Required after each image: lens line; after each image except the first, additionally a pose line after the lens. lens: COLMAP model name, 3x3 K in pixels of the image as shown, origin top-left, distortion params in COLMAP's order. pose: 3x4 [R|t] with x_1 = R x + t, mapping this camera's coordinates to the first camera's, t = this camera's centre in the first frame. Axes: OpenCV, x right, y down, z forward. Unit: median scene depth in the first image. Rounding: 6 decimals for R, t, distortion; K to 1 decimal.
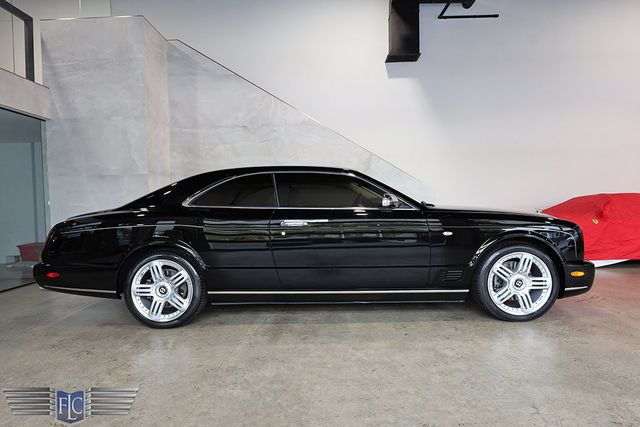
lens RADIAL K [[342.3, 0, 320.0], [0, 342.3, 213.5], [0, 0, 1]] dist [-0.000434, 0.000456]
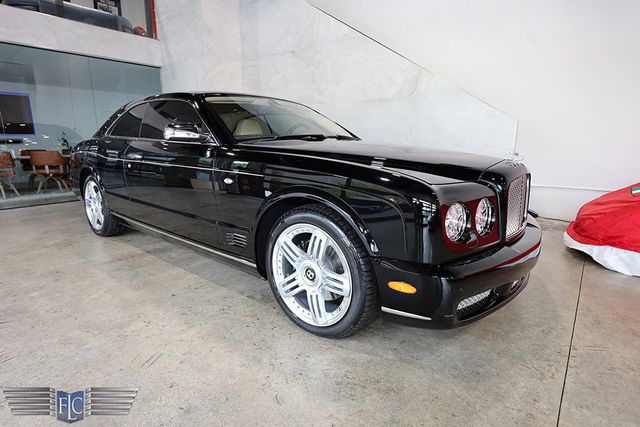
lens RADIAL K [[342.3, 0, 320.0], [0, 342.3, 213.5], [0, 0, 1]] dist [-0.000434, 0.000456]
pose [[0.781394, 0.150920, -0.605514, 0.905173], [-0.035369, 0.979466, 0.198483, -0.021397], [0.623035, -0.133677, 0.770686, 0.535014]]
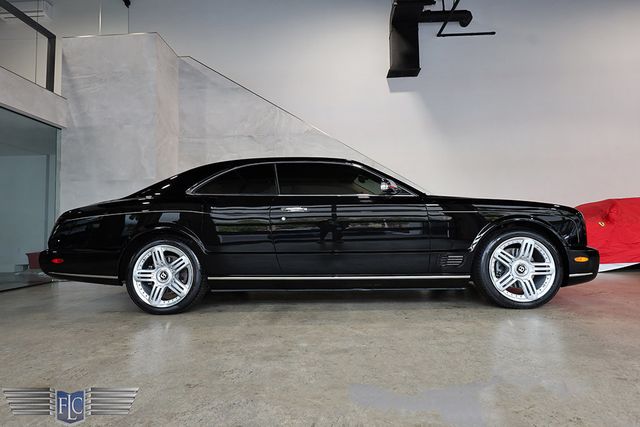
lens RADIAL K [[342.3, 0, 318.8], [0, 342.3, 211.6], [0, 0, 1]] dist [0.000365, 0.000278]
pose [[0.999710, -0.000627, -0.024093, 0.021523], [-0.001440, 0.996322, -0.085680, 0.119014], [0.024059, 0.085689, 0.996031, -0.009235]]
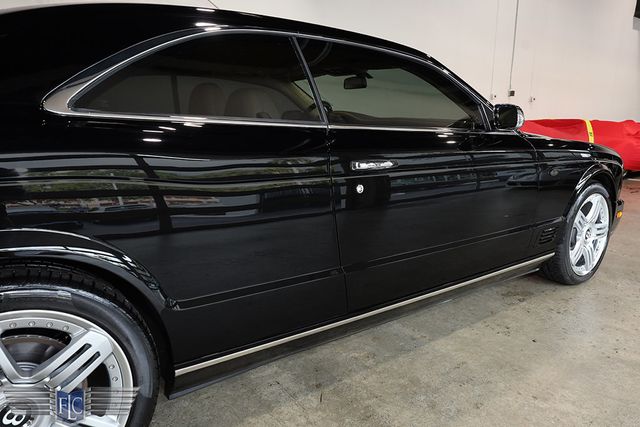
lens RADIAL K [[452.5, 0, 320.8], [0, 452.5, 214.4], [0, 0, 1]] dist [-0.000212, 0.003320]
pose [[0.788685, -0.098752, 0.606814, -0.463172], [-0.008269, 0.985222, 0.171082, -0.005530], [-0.614741, -0.139948, 0.776214, 0.566792]]
